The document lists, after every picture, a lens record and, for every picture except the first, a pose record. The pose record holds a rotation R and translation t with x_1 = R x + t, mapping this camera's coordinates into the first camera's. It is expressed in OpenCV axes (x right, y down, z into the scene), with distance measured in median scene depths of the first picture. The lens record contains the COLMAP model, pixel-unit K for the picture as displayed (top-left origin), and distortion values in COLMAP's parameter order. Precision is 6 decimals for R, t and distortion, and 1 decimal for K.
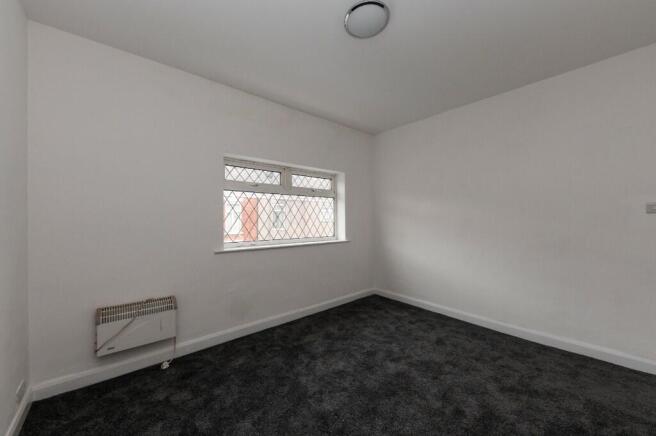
lens RADIAL K [[268.7, 0, 318.2], [0, 268.7, 218.4], [0, 0, 1]] dist [0.018307, -0.007319]
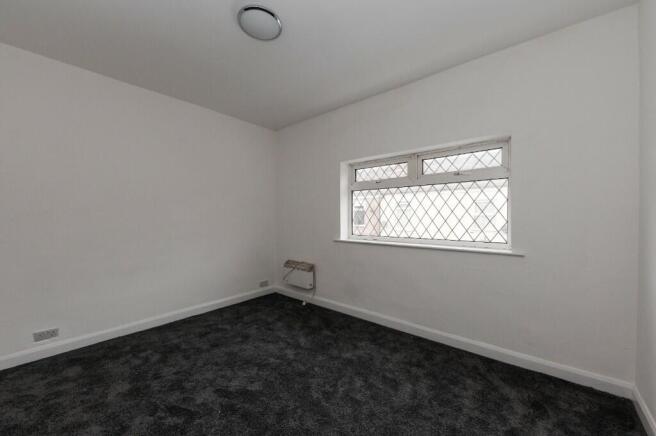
lens RADIAL K [[265.0, 0, 328.0], [0, 265.0, 218.0], [0, 0, 1]] dist [0.015375, -0.007847]
pose [[0.110870, 0.012483, -0.993756, 0.745131], [0.009089, 0.999867, 0.013573, -0.000875], [0.993793, -0.010538, 0.110742, 0.685106]]
